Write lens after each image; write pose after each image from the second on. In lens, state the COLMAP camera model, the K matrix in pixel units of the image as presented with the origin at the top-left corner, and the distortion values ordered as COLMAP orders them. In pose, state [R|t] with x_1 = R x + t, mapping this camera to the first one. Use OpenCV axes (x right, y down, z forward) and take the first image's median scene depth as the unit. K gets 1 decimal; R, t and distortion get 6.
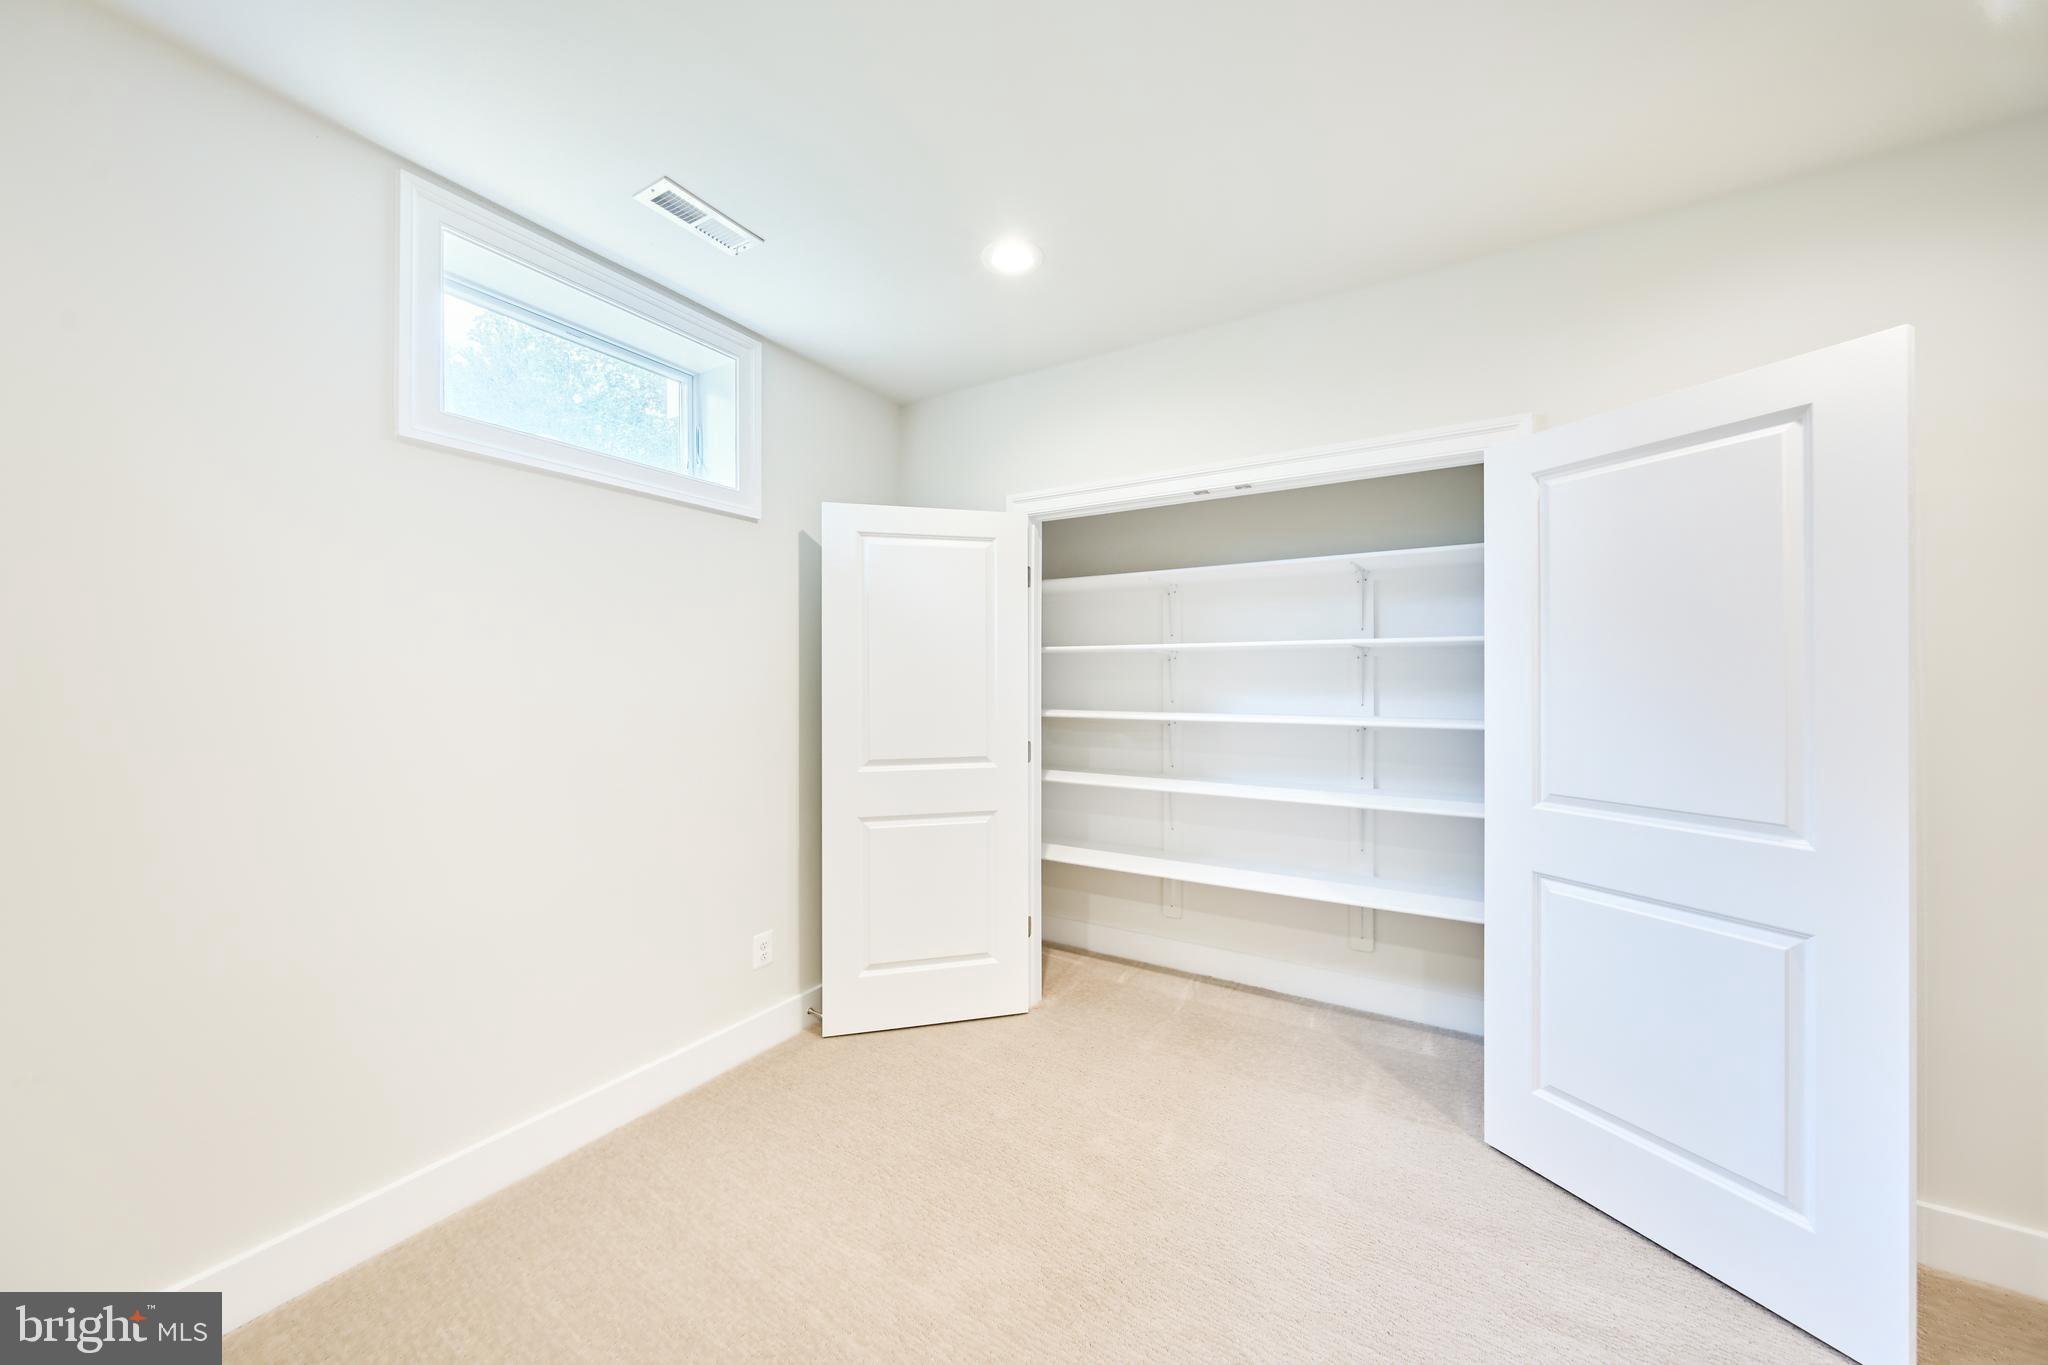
lens RADIAL K [[738.2, 0, 1024.0], [0, 738.2, 682.5], [0, 0, 1]] dist [0.018844, 0.000045]
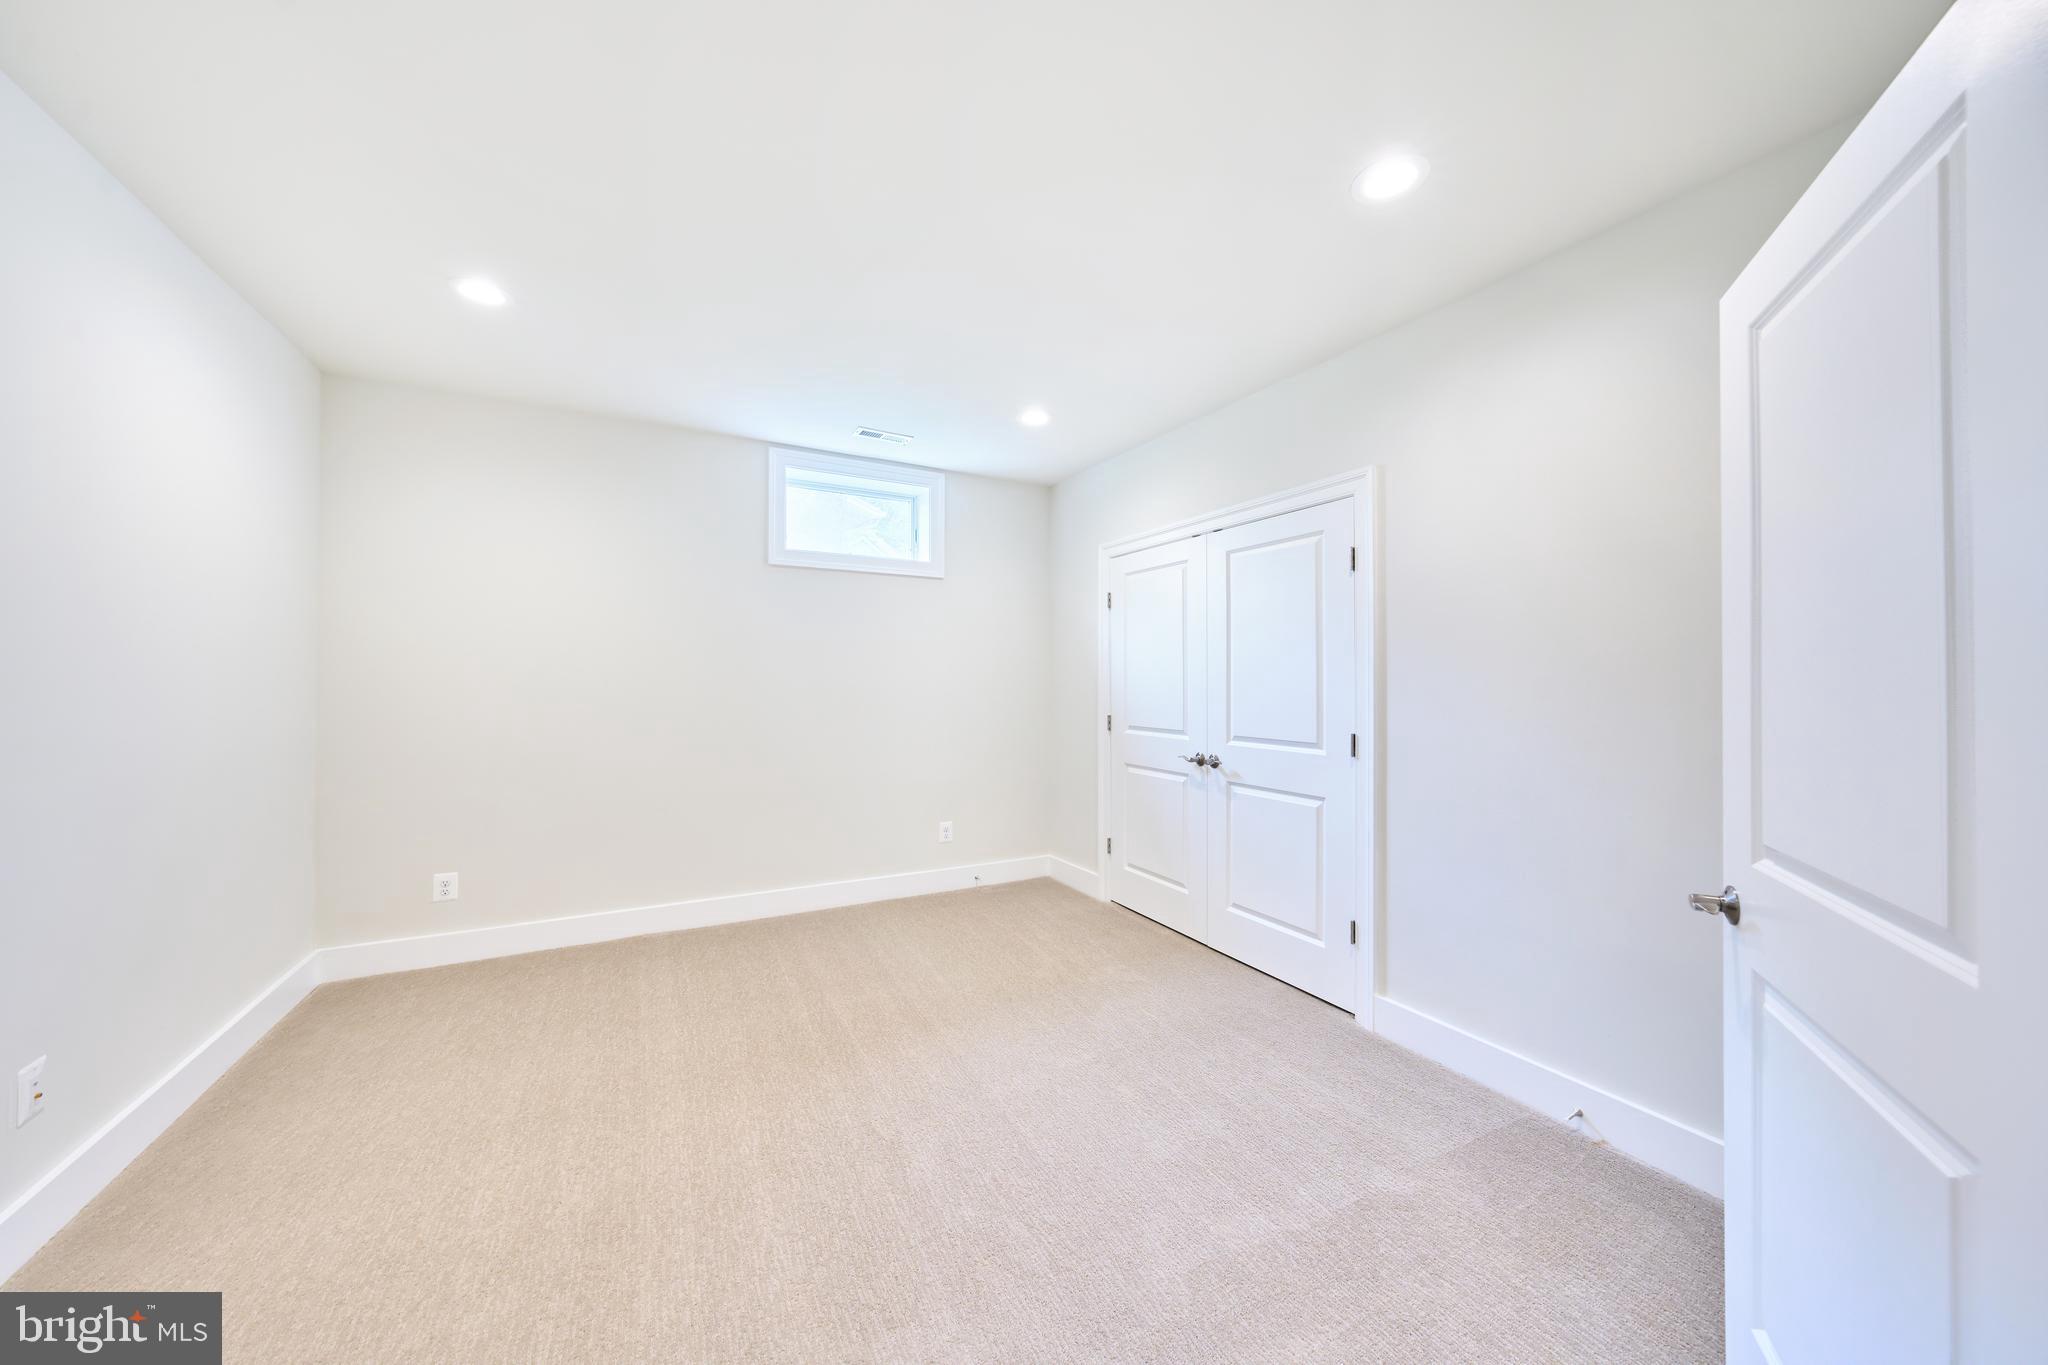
lens RADIAL K [[715.3, 0, 1026.1], [0, 715.3, 671.9], [0, 0, 1]] dist [-0.002804, -0.000036]
pose [[0.878370, -0.018243, -0.477633, 0.604394], [0.013043, 0.999814, -0.014201, 0.020190], [0.477803, 0.006244, 0.878445, -0.354846]]
